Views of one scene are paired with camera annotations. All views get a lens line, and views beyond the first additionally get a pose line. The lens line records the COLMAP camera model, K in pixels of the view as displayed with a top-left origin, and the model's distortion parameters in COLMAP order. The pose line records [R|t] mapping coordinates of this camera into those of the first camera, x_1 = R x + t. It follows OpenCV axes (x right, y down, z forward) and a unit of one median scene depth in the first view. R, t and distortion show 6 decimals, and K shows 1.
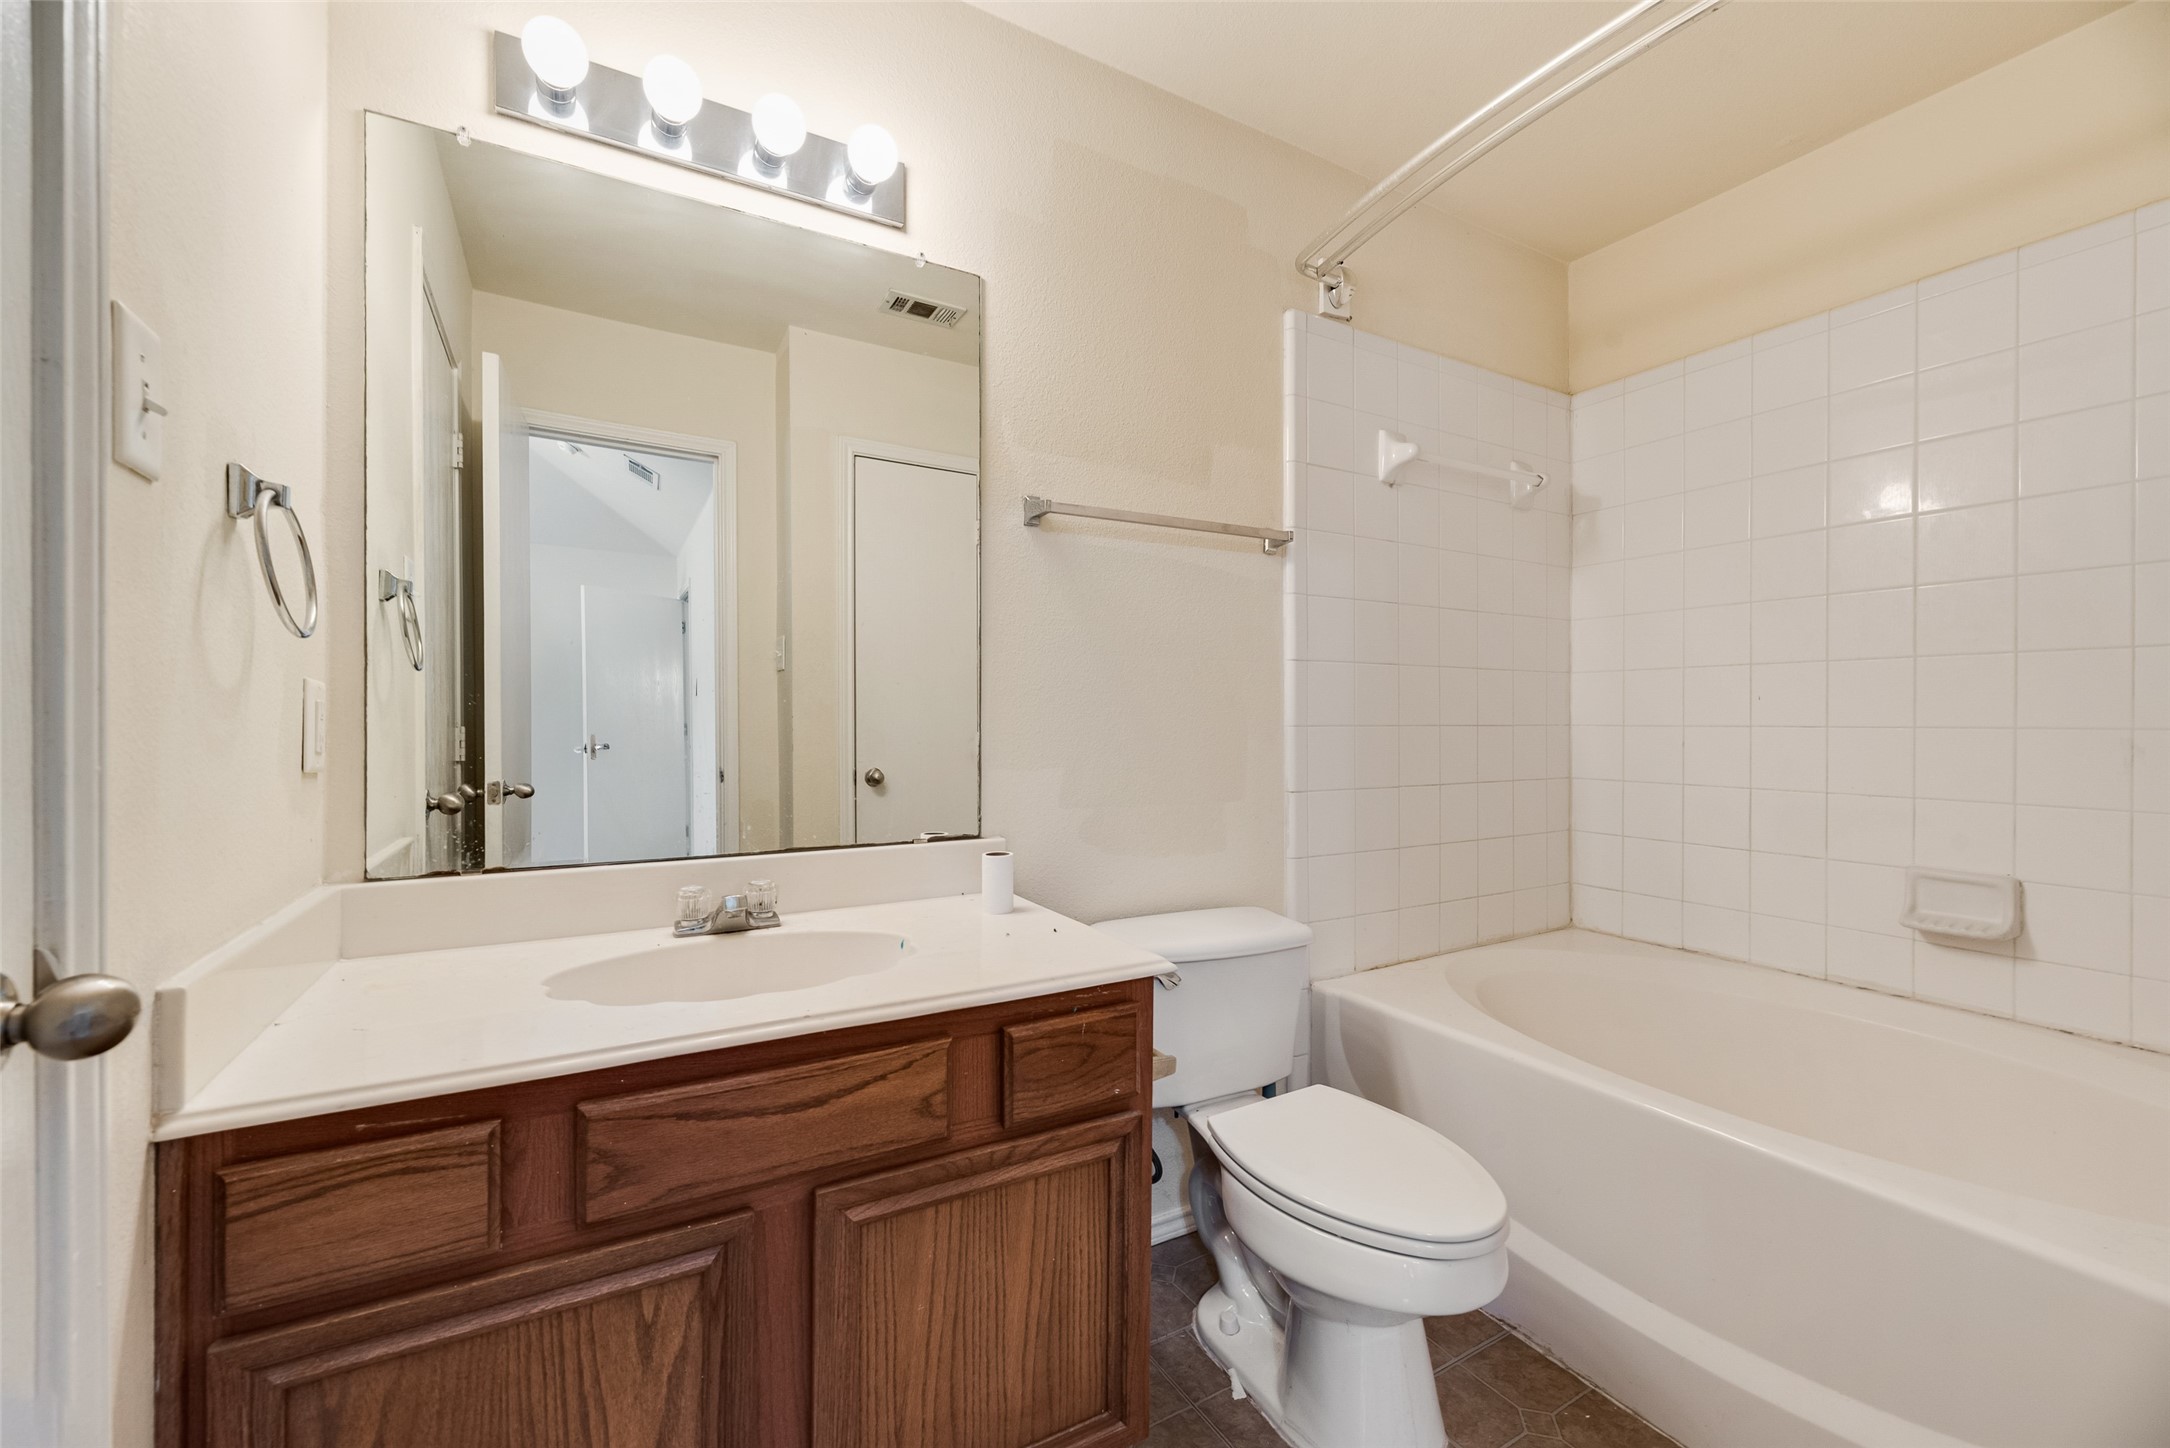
lens RADIAL K [[875.7, 0, 1089.2], [0, 875.7, 732.6], [0, 0, 1]] dist [0.002025, 0.000233]
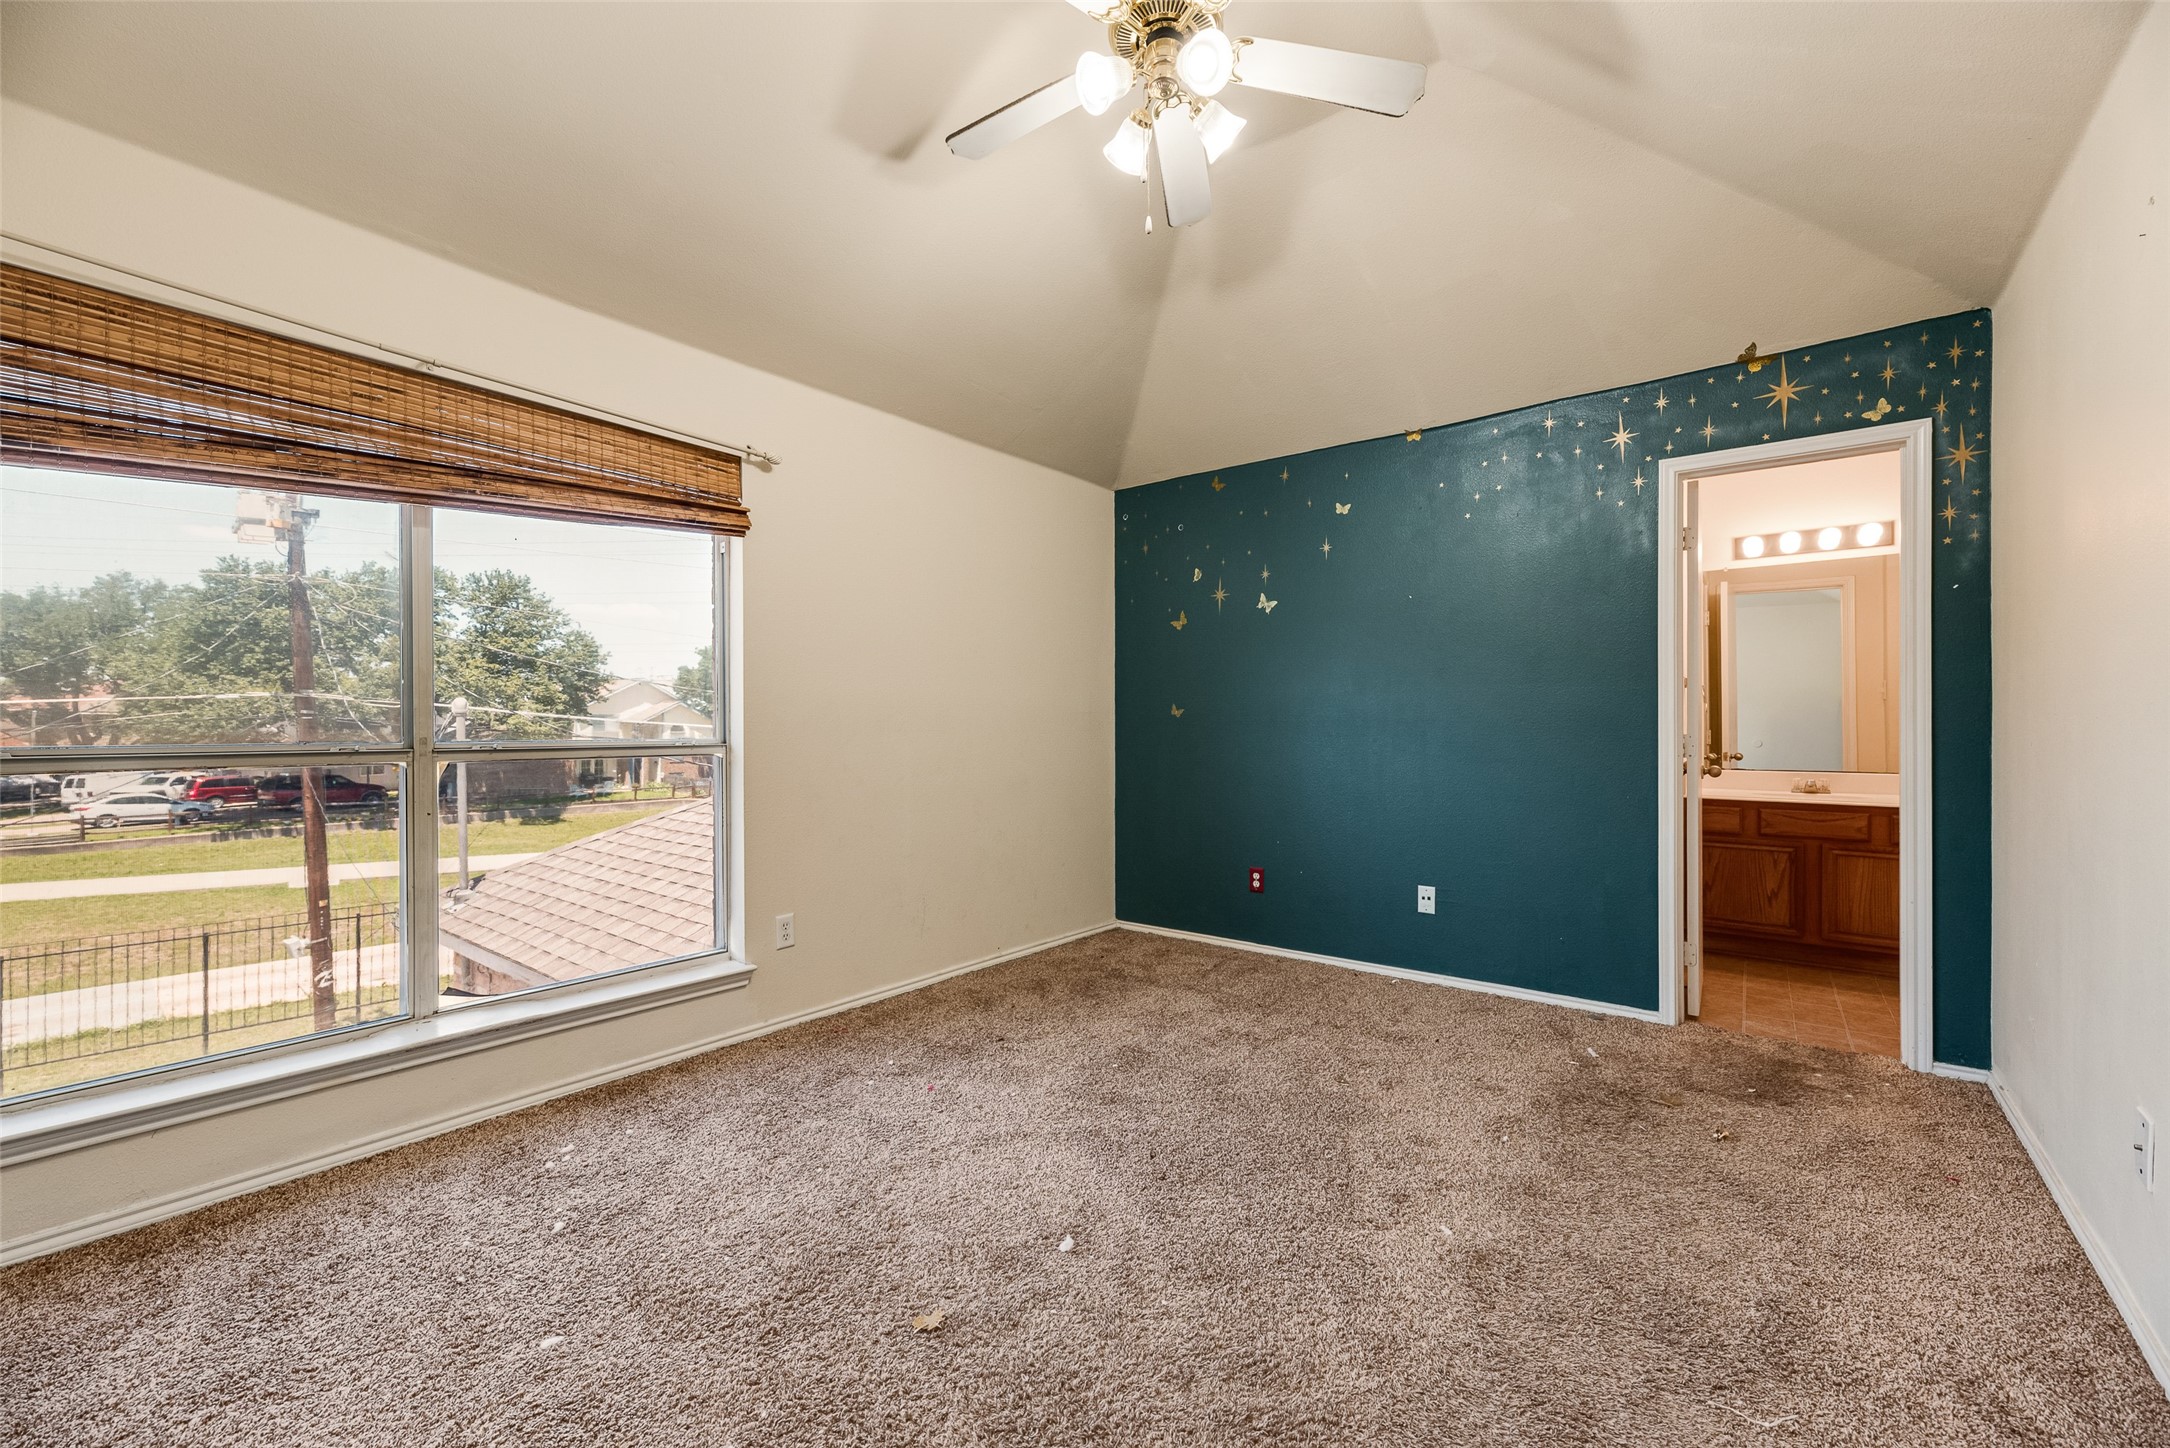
lens RADIAL K [[875.7, 0, 1089.2], [0, 875.7, 732.6], [0, 0, 1]] dist [0.002025, 0.000233]
pose [[0.373220, -0.005590, -0.927726, 2.163212], [-0.004313, 0.999961, -0.007761, 0.054744], [0.927733, 0.006898, 0.373181, -3.623032]]
